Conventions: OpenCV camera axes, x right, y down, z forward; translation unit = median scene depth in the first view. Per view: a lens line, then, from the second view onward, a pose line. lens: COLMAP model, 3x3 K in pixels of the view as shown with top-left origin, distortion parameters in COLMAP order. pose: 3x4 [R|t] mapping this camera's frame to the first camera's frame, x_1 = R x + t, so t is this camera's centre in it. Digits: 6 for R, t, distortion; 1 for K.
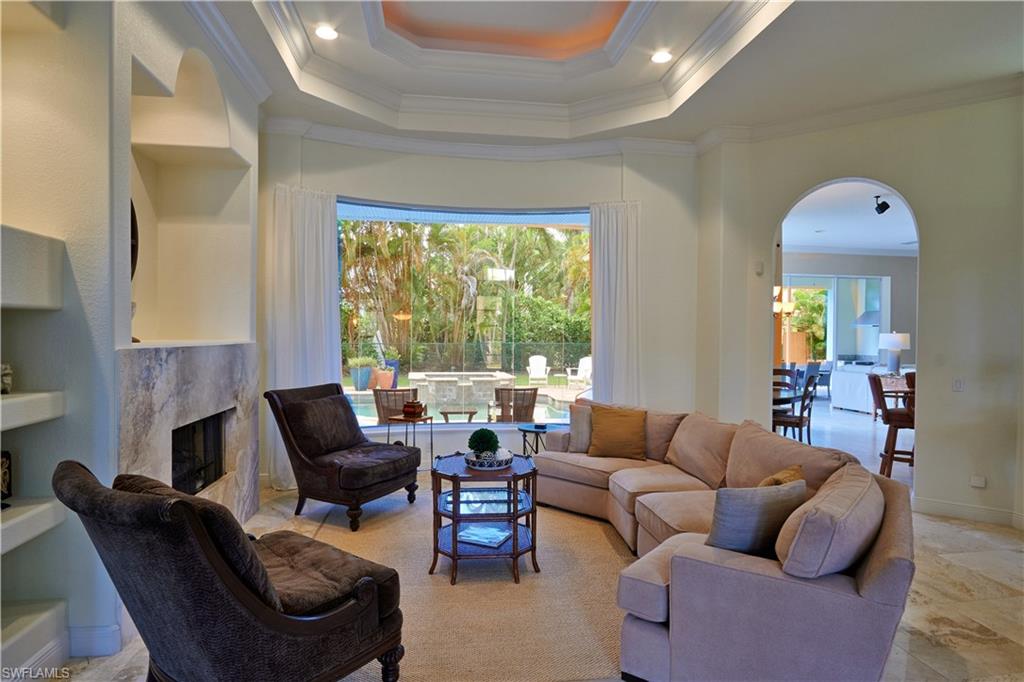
lens RADIAL K [[547.7, 0, 510.6], [0, 547.7, 338.8], [0, 0, 1]] dist [-0.025889, -0.001510]
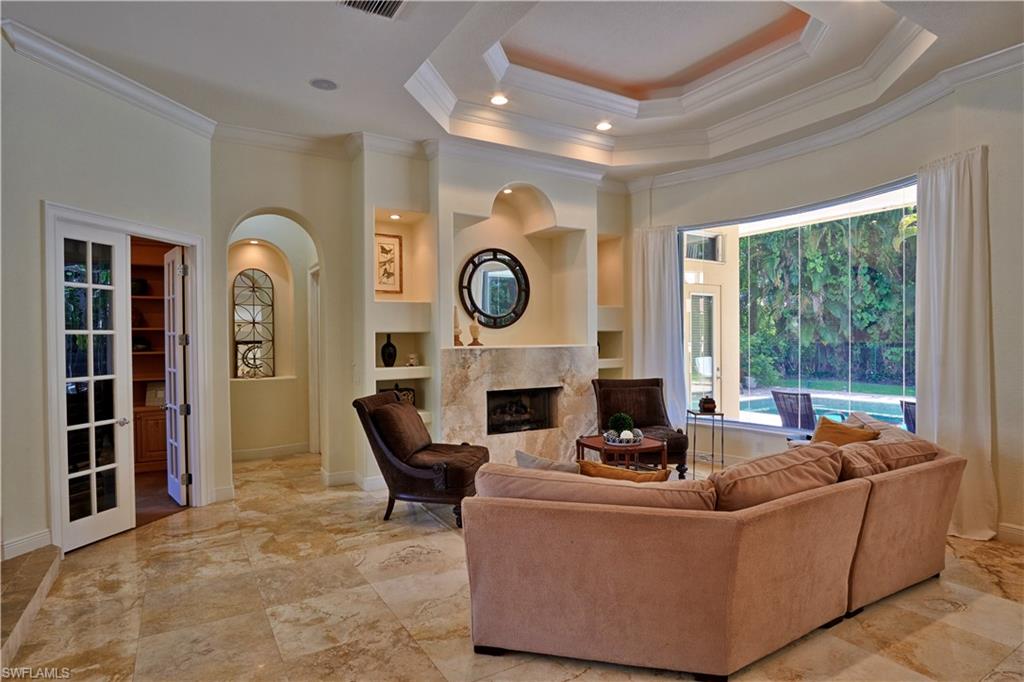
lens RADIAL K [[547.7, 0, 508.8], [0, 547.7, 345.4], [0, 0, 1]] dist [-0.025889, -0.001510]
pose [[0.387203, 0.000102, -0.921994, 0.699566], [0.002984, 0.999995, 0.001364, 0.001345], [0.921990, -0.003280, 0.387201, 0.180417]]
